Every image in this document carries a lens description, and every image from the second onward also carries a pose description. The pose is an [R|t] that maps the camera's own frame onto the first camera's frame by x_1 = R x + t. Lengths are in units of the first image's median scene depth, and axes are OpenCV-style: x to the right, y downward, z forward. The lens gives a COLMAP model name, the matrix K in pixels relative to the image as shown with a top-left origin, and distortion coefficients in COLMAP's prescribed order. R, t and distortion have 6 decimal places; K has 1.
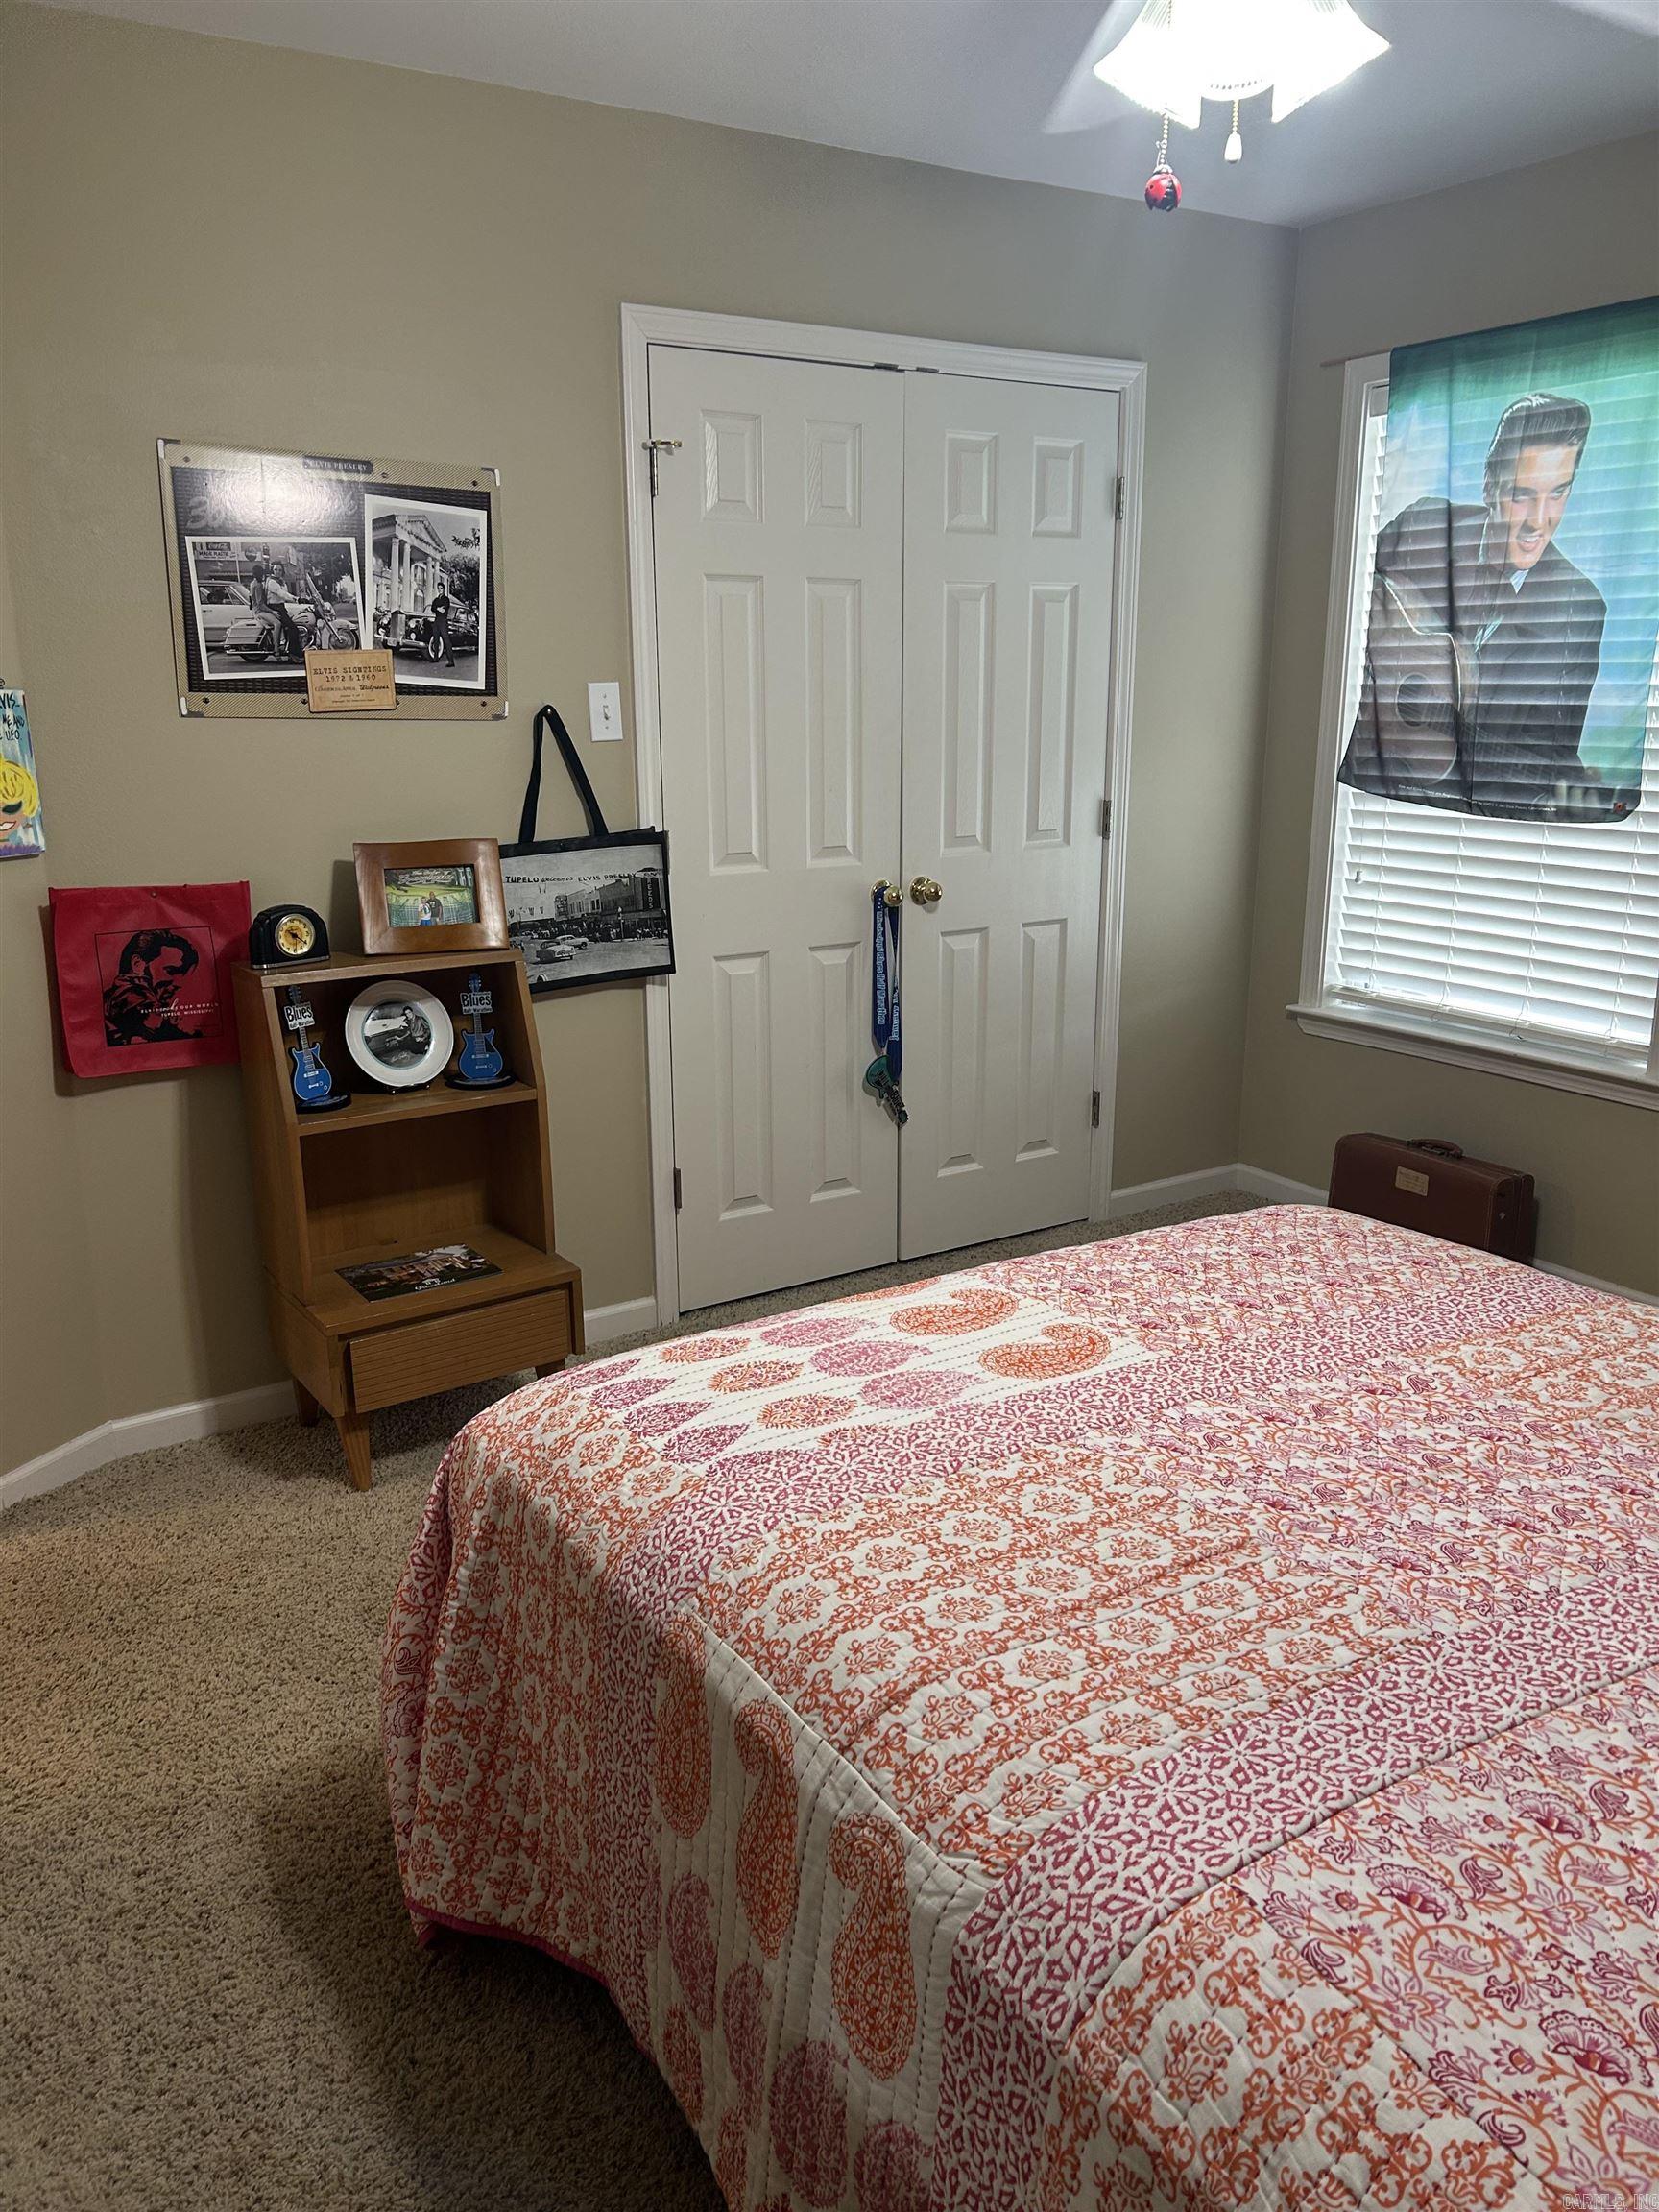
lens RADIAL K [[1661.7, 0, 818.1], [0, 1661.7, 1121.1], [0, 0, 1]] dist [0.051016, -0.053317]
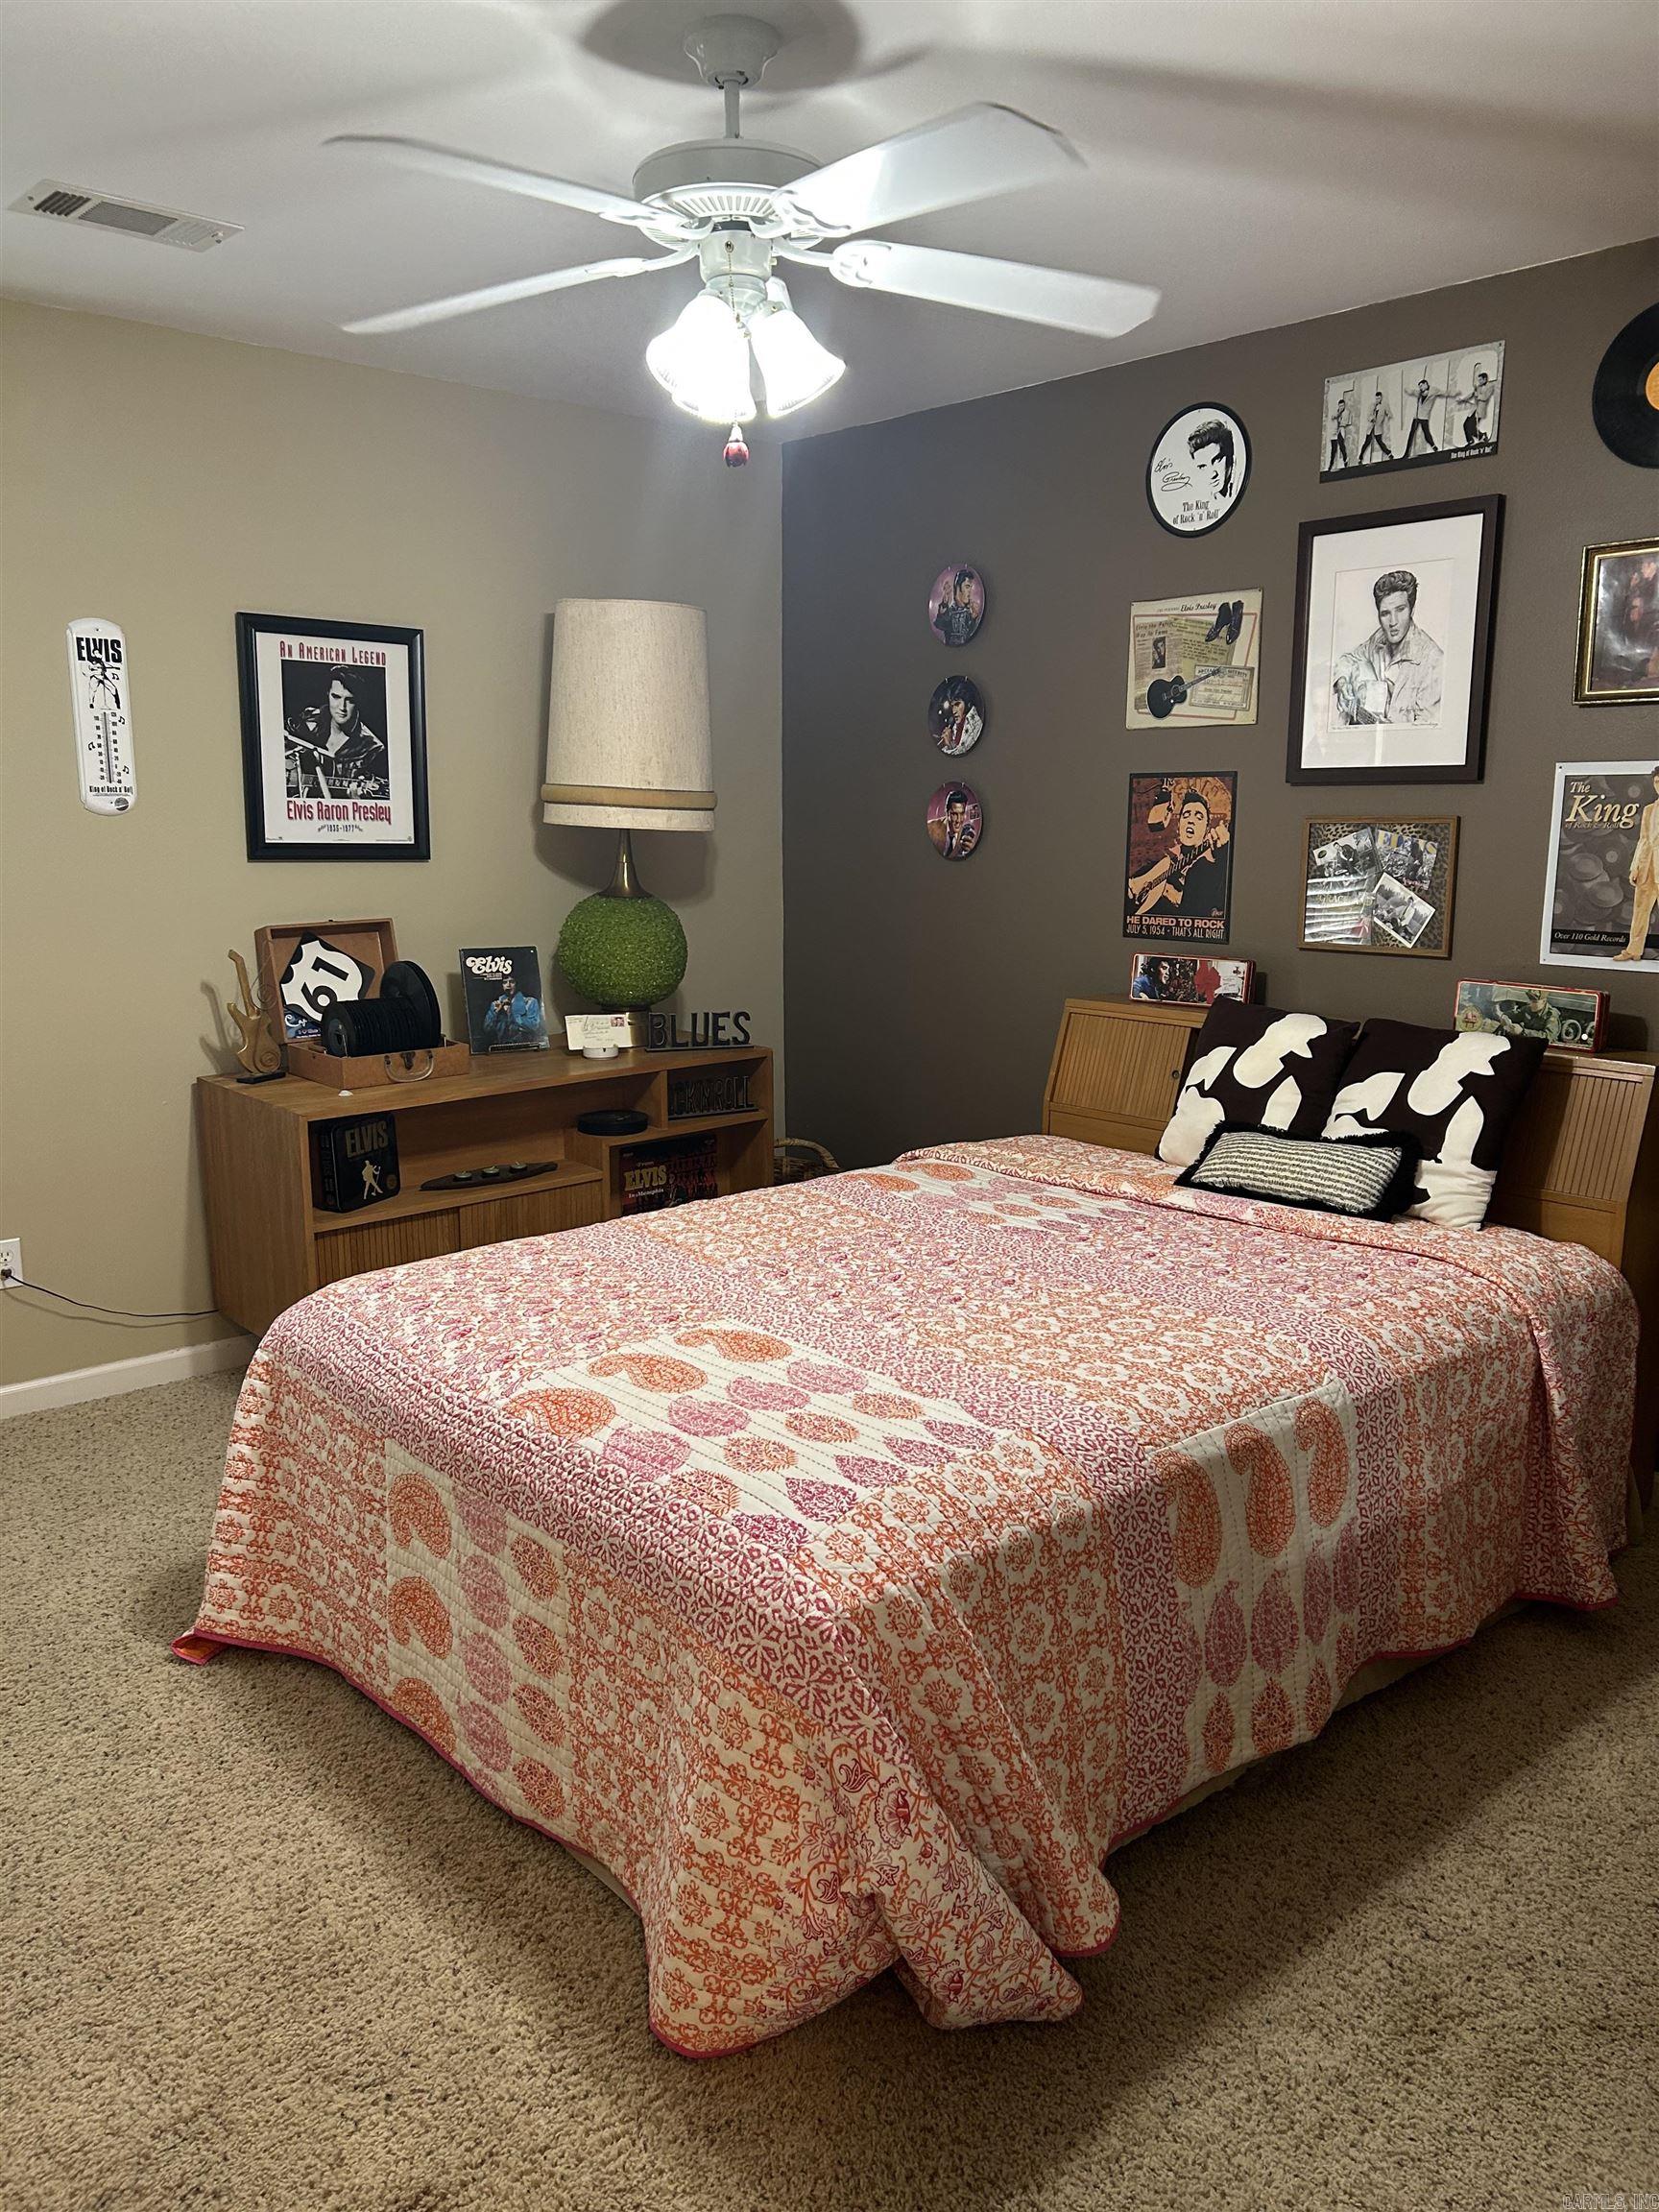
lens RADIAL K [[1661.7, 0, 815.1], [0, 1661.7, 1094.8], [0, 0, 1]] dist [0.051016, -0.053317]
pose [[-0.130667, -0.180541, 0.974849, -1.155641], [0.265868, 0.940883, 0.209887, -0.310166], [-0.955113, 0.286607, -0.074943, 1.093985]]
